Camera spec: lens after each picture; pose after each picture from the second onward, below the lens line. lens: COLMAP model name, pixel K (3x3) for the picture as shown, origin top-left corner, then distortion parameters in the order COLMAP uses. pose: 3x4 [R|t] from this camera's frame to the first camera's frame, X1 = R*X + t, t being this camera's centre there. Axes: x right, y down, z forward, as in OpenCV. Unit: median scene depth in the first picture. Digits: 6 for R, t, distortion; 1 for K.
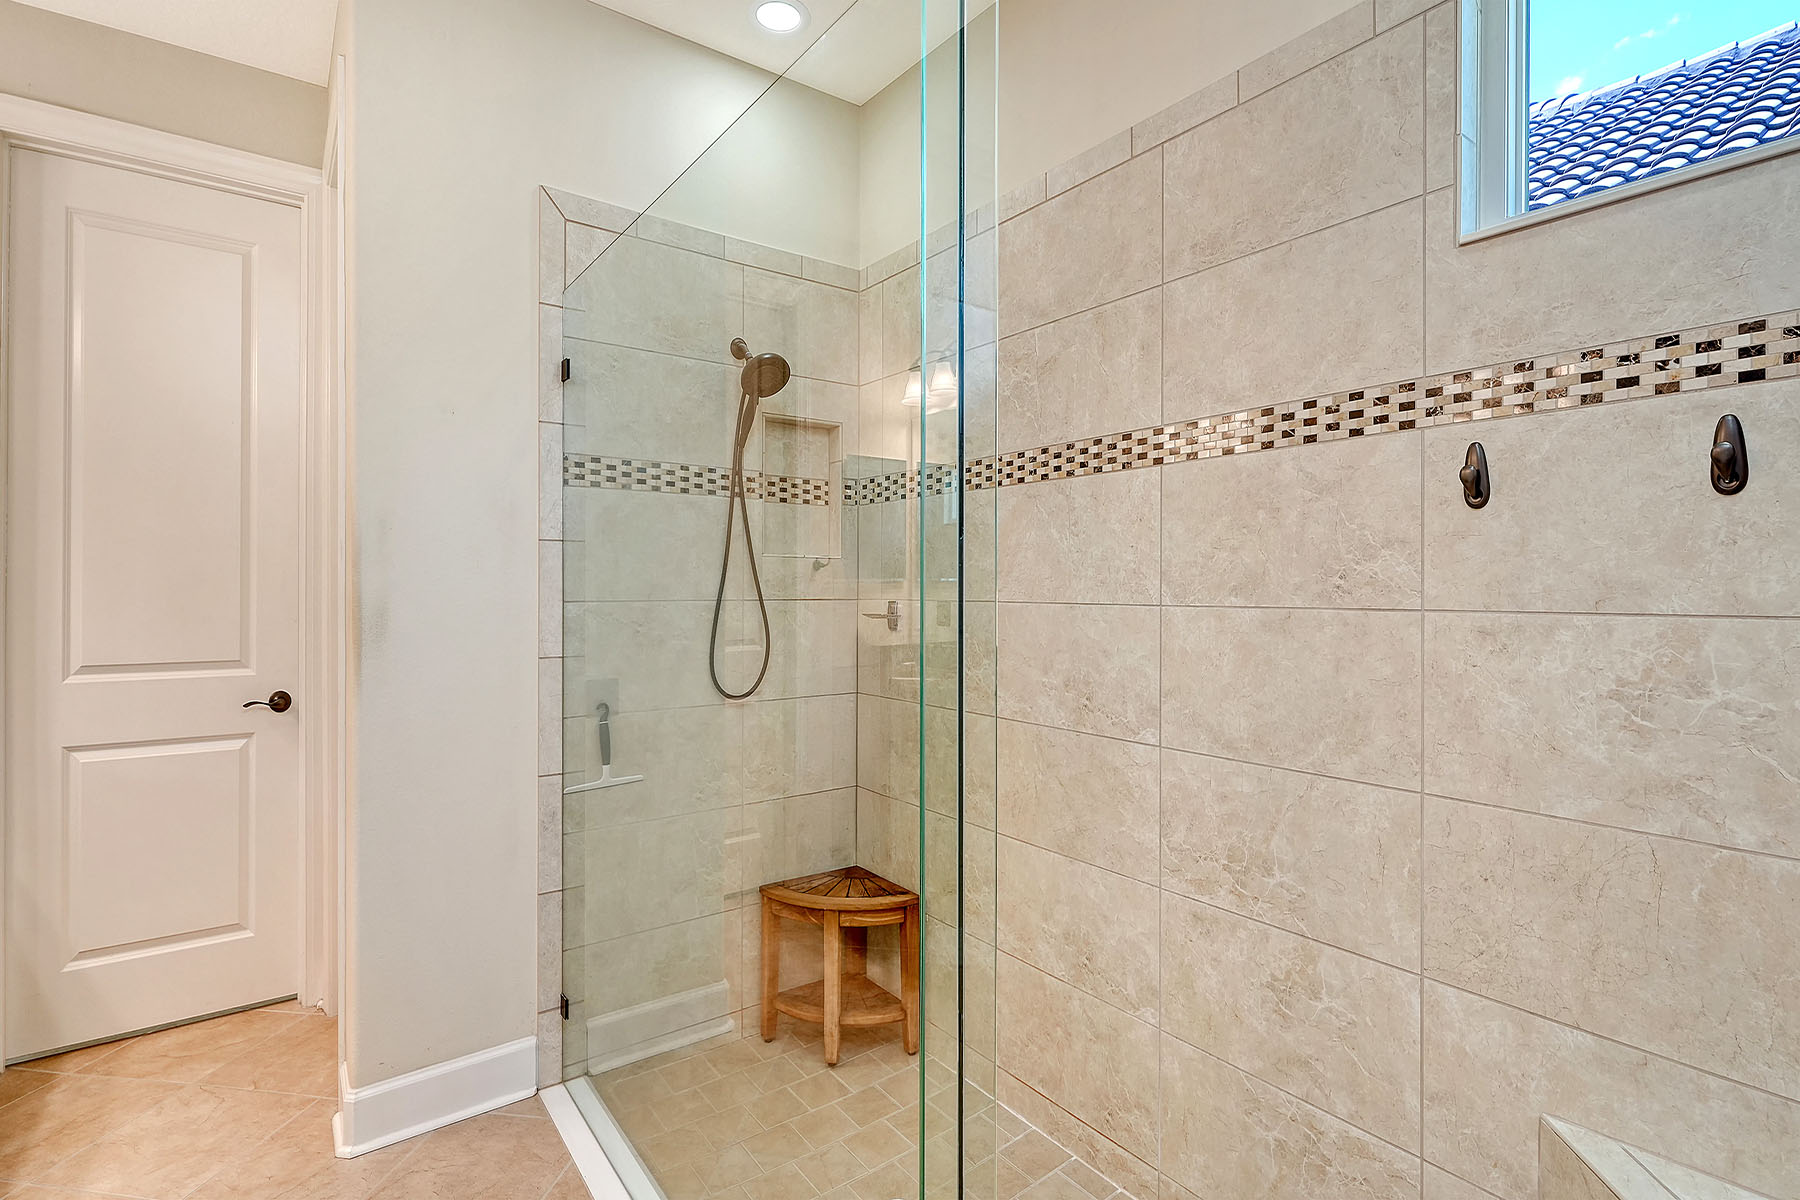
lens RADIAL K [[862.5, 0, 894.5], [0, 862.5, 587.7], [0, 0, 1]] dist [-0.000840, 0.000283]
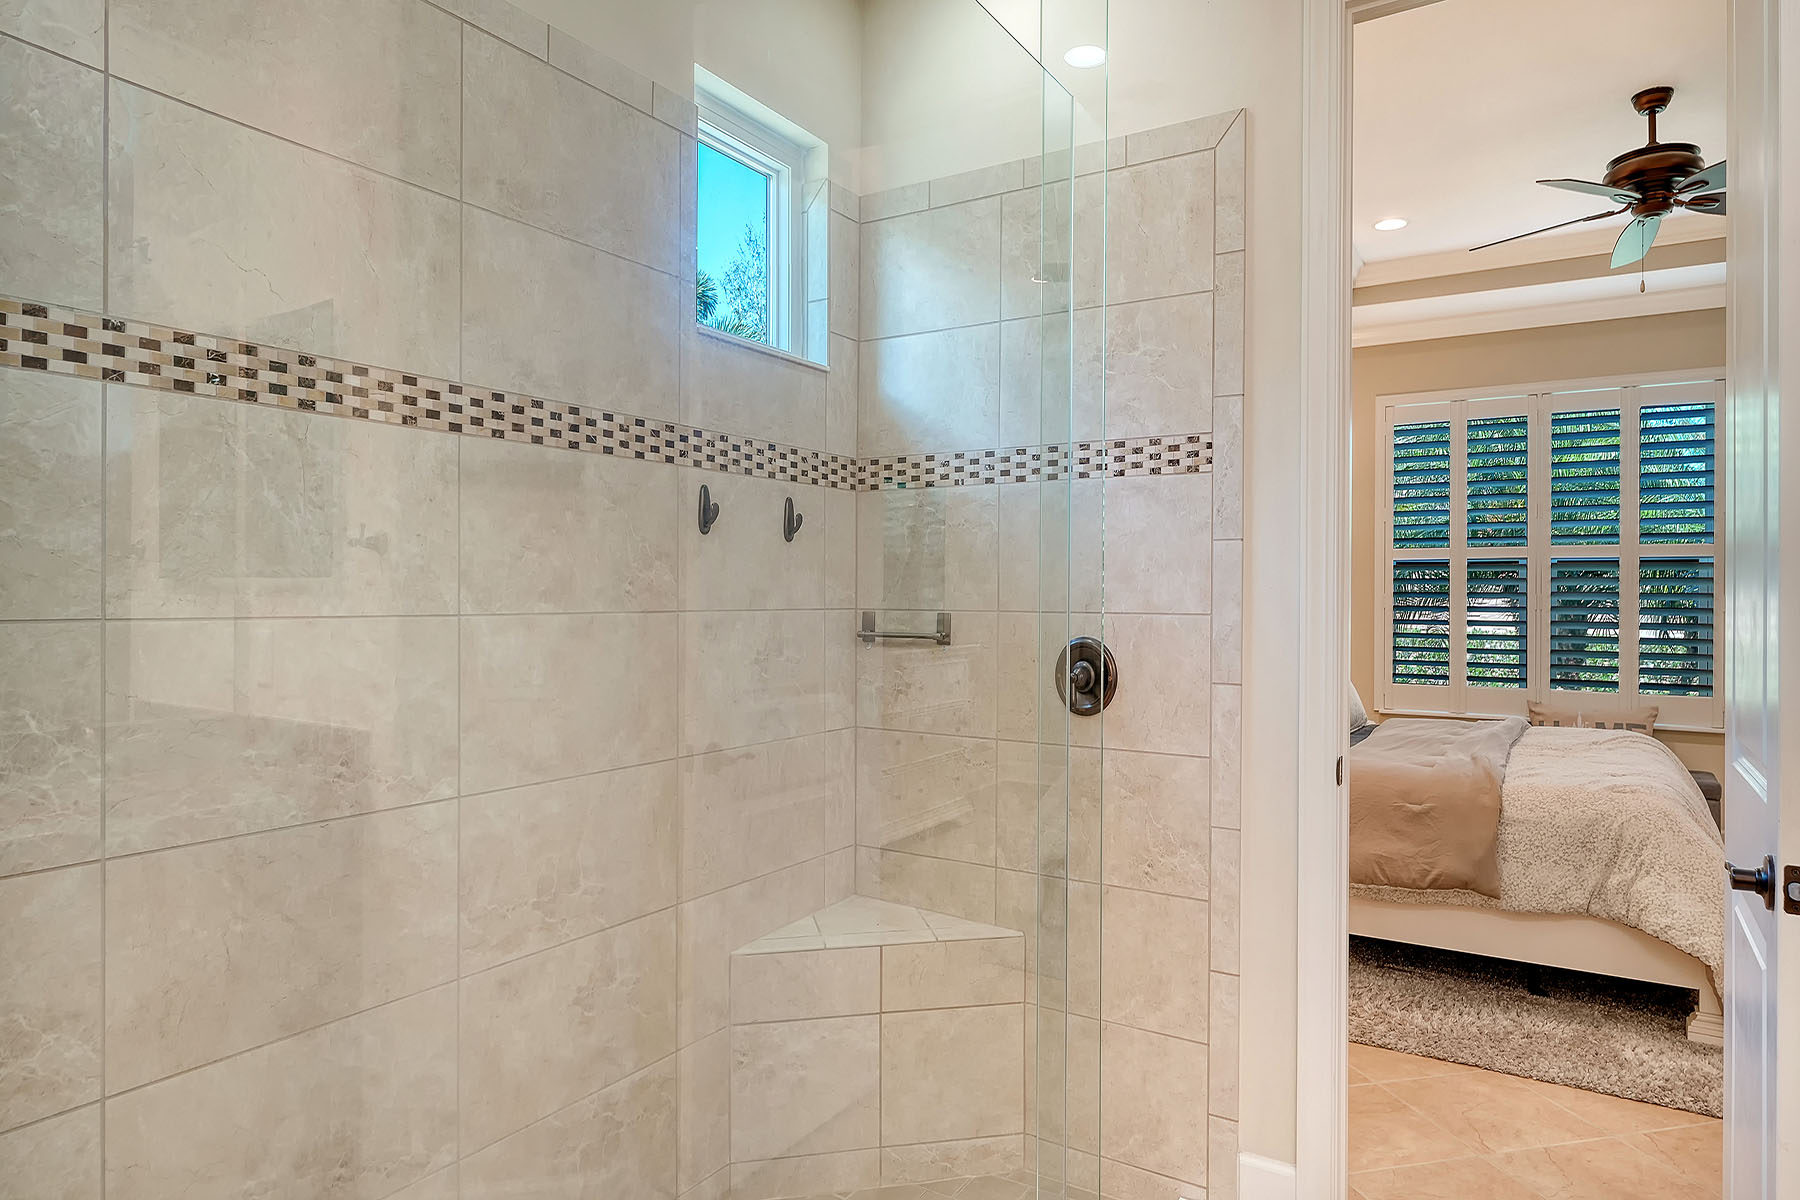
lens RADIAL K [[1048.2, 0, 898.2], [0, 1048.2, 599.4], [0, 0, 1]] dist [0.000691, 0.000473]
pose [[-0.359284, -0.005351, 0.933213, -0.742276], [-0.003483, 0.999984, 0.004393, 0.001155], [-0.933222, -0.001672, -0.359297, 1.010599]]
